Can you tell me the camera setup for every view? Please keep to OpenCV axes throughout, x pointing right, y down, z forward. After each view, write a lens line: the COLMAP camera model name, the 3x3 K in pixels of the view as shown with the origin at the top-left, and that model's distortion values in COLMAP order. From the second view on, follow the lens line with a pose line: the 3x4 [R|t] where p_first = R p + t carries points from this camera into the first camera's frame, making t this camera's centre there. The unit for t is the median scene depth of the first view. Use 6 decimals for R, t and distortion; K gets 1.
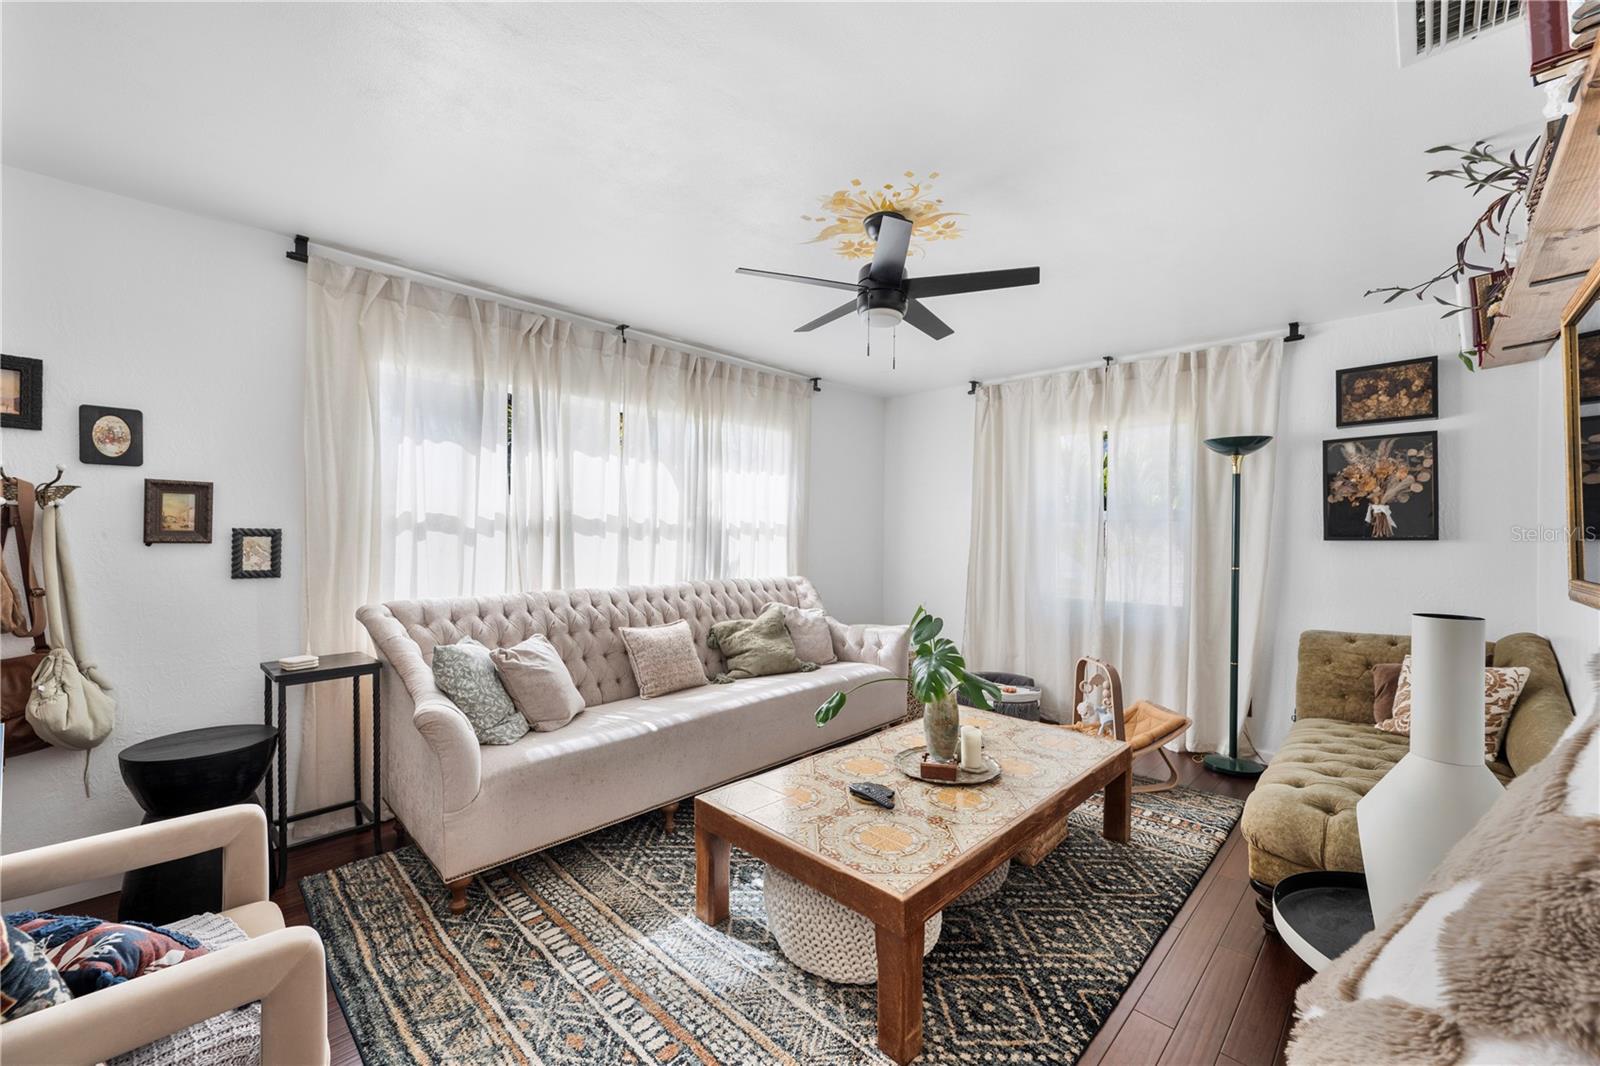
lens RADIAL K [[636.3, 0, 800.0], [0, 636.3, 533.0], [0, 0, 1]] dist [-0.002420, -0.000043]
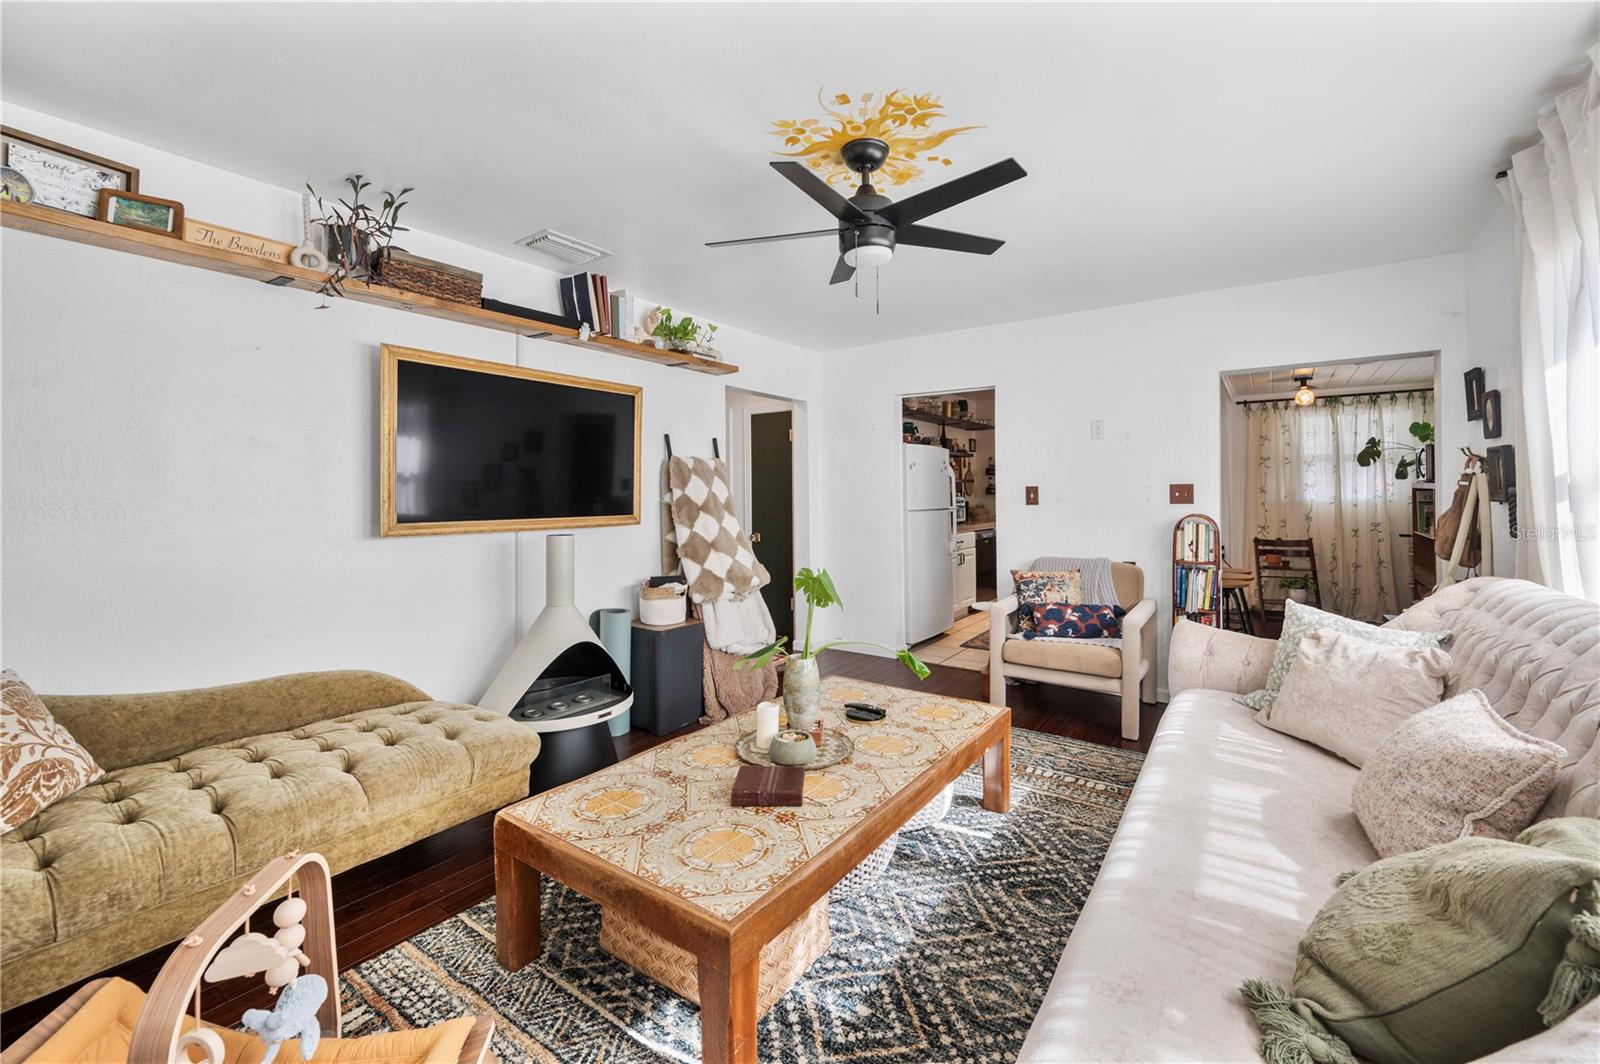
lens RADIAL K [[614.8, 0, 800.3], [0, 614.8, 494.9], [0, 0, 1]] dist [-0.001065, -0.000027]
pose [[-0.992727, 0.004928, -0.120287, 0.249631], [0.006259, 0.999923, -0.010686, 0.012166], [0.120225, -0.011361, -0.992682, 1.426624]]
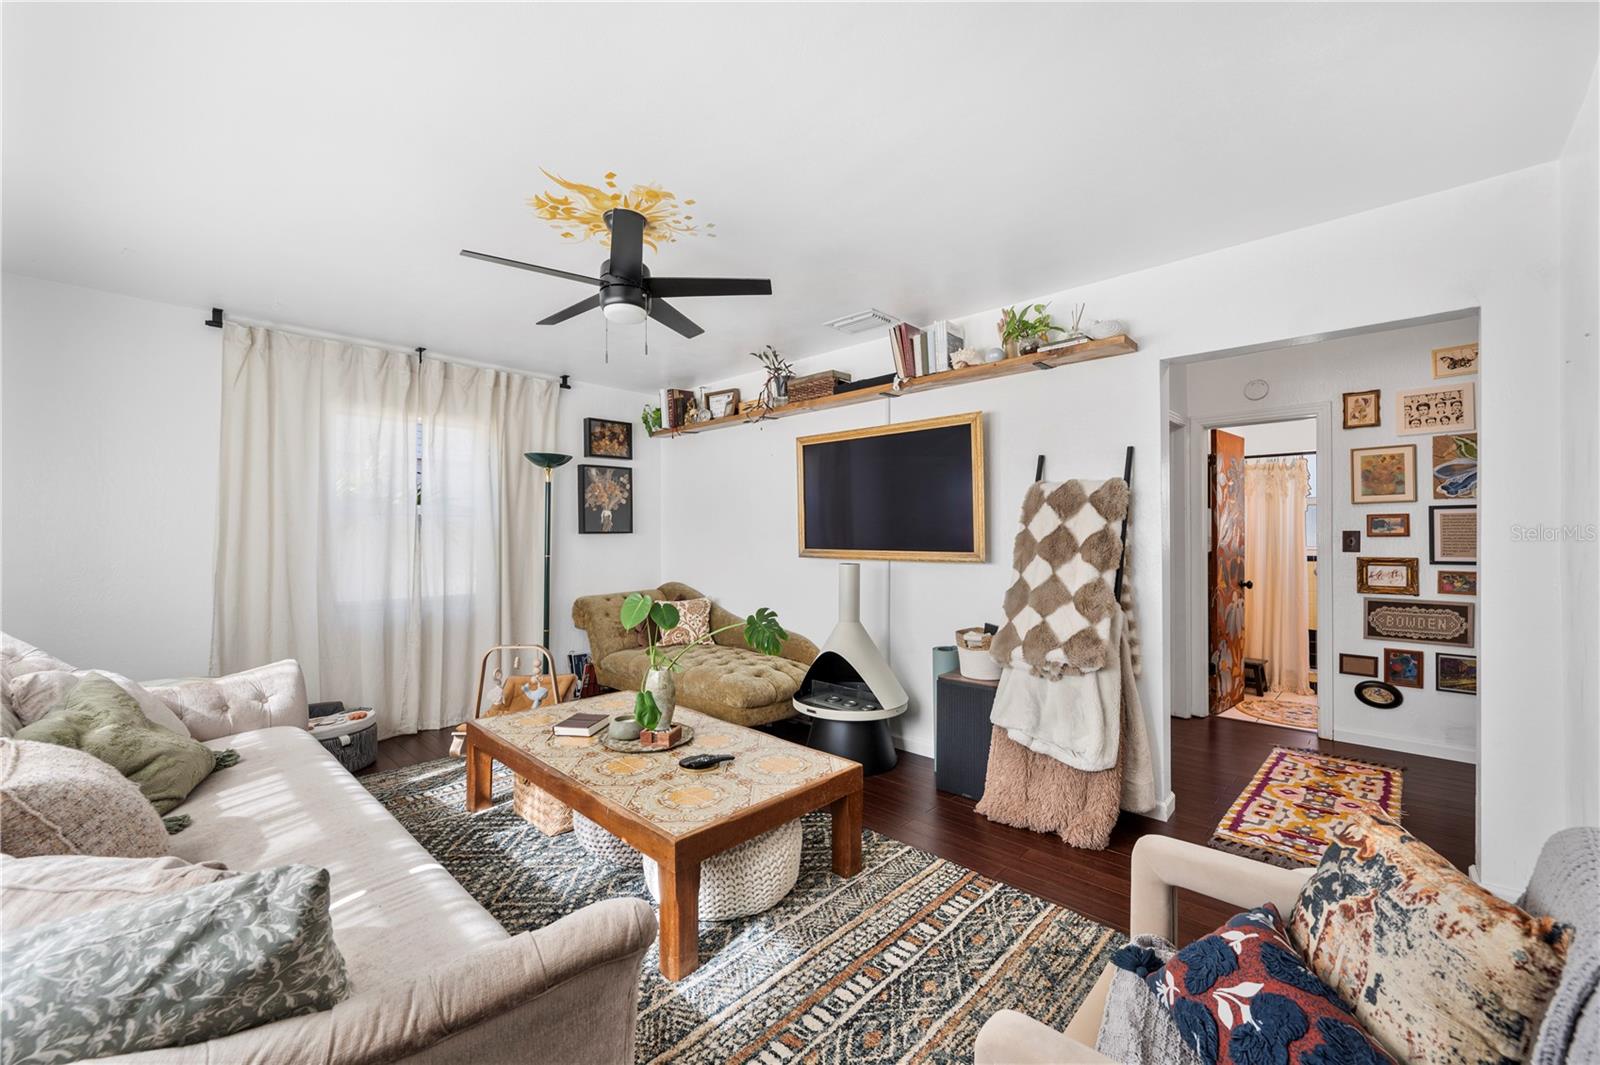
lens RADIAL K [[639.8, 0, 800.0], [0, 639.8, 532.5], [0, 0, 1]] dist [0.001708, 0.000064]
pose [[-0.014493, -0.005746, 0.999878, -0.684240], [-0.006189, 0.999965, 0.005657, -0.002434], [-0.999876, -0.006106, -0.014528, 0.571360]]
